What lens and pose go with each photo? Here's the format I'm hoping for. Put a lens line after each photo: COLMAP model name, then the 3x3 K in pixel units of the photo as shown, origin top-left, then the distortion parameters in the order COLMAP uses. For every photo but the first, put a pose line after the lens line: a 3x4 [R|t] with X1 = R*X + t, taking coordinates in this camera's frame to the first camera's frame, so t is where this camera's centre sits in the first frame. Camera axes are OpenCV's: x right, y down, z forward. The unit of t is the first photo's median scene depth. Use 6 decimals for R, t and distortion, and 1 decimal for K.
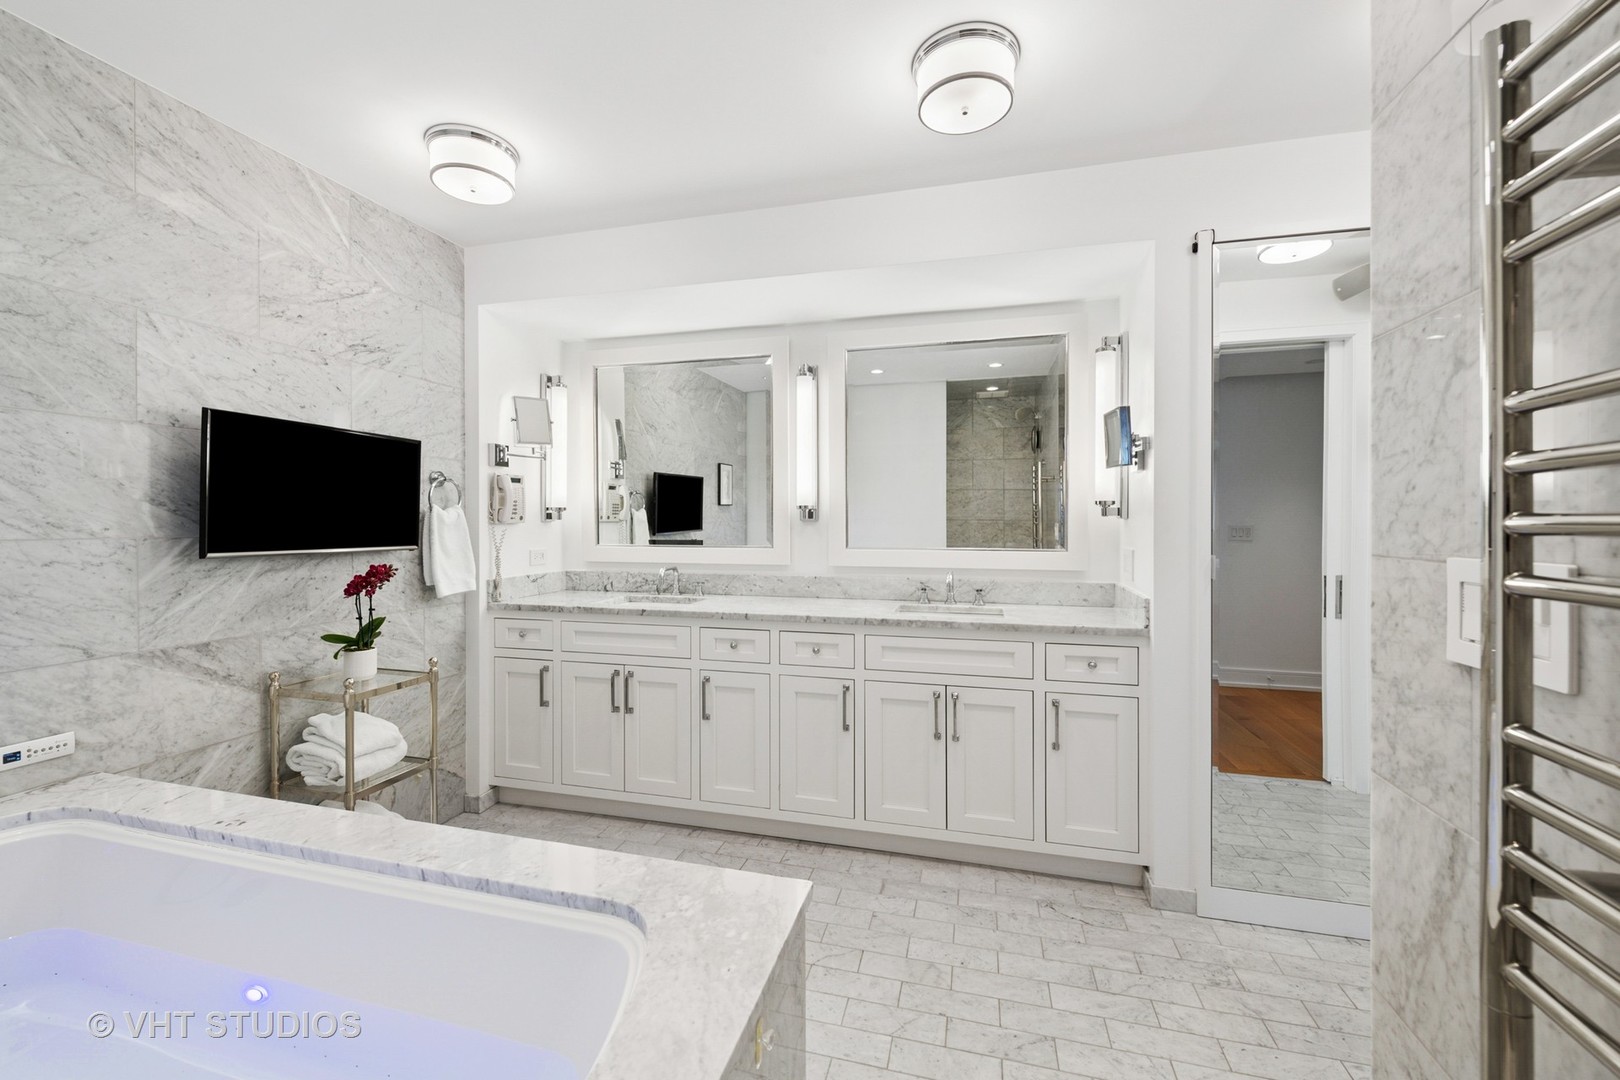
lens RADIAL K [[648.2, 0, 801.1], [0, 648.2, 532.6], [0, 0, 1]] dist [-0.001521, -0.001138]
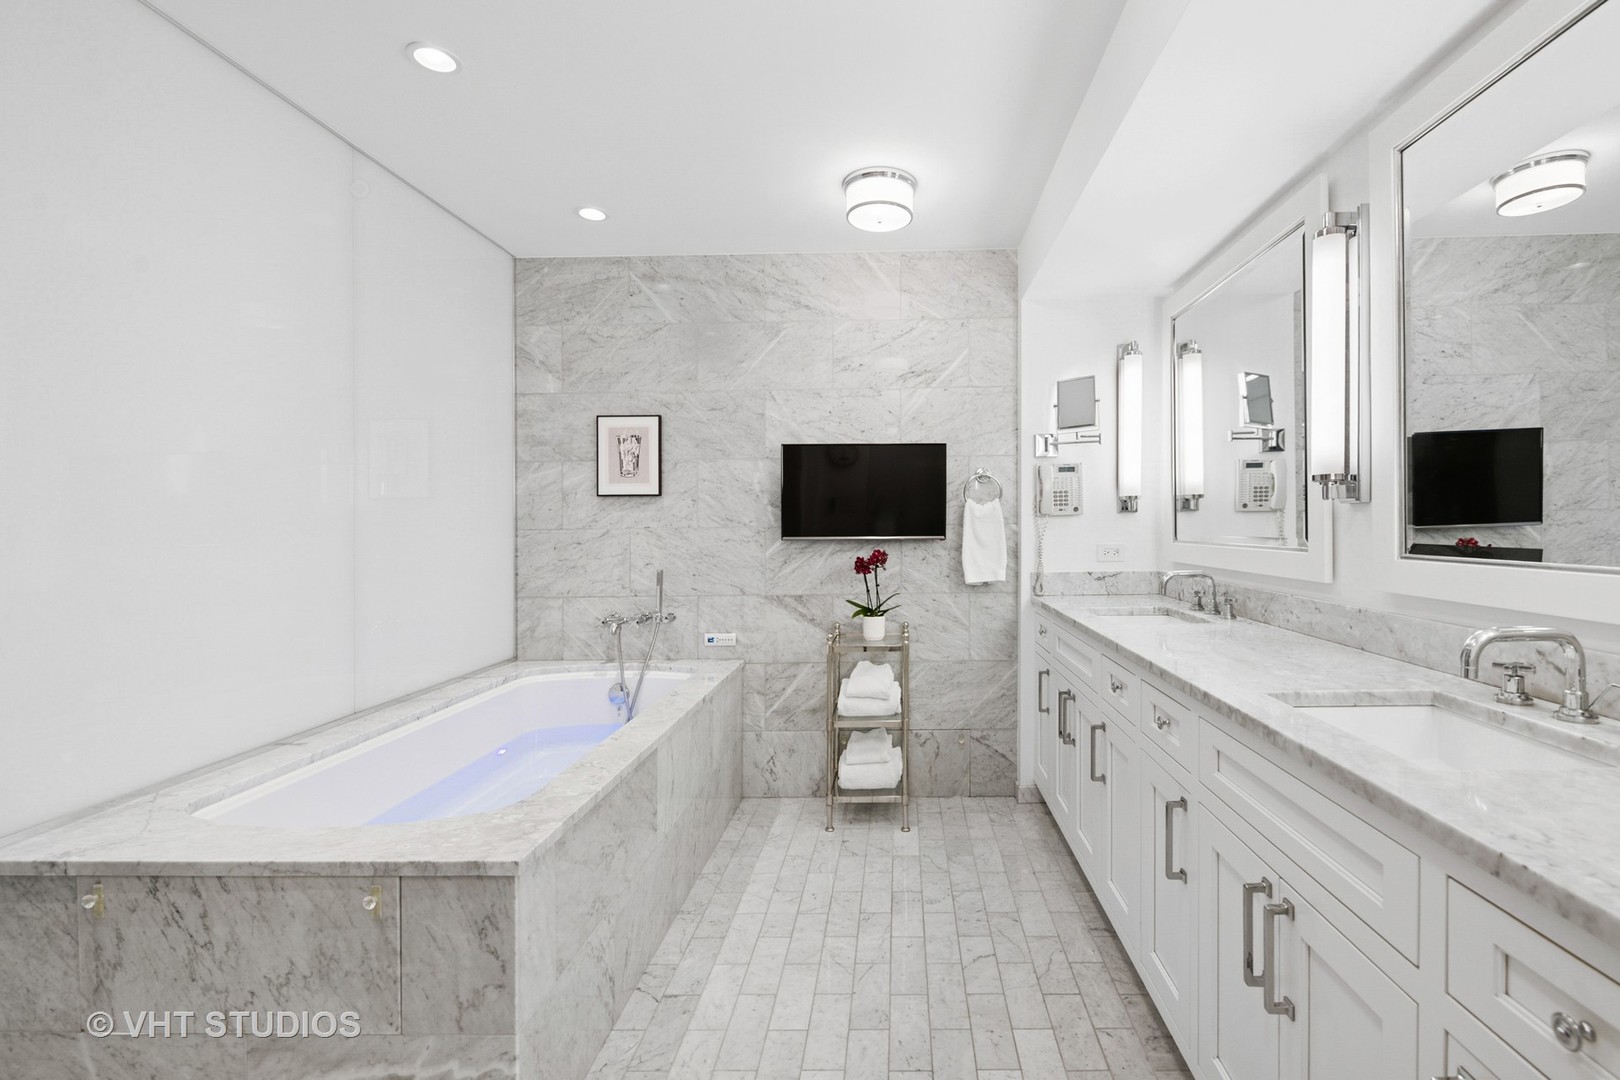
lens RADIAL K [[648.2, 0, 800.5], [0, 648.2, 527.5], [0, 0, 1]] dist [-0.001521, -0.001138]
pose [[0.257830, 0.003426, -0.966184, 0.529912], [-0.004729, 0.999986, 0.002284, 0.004448], [0.966179, 0.003981, 0.257843, 0.553217]]
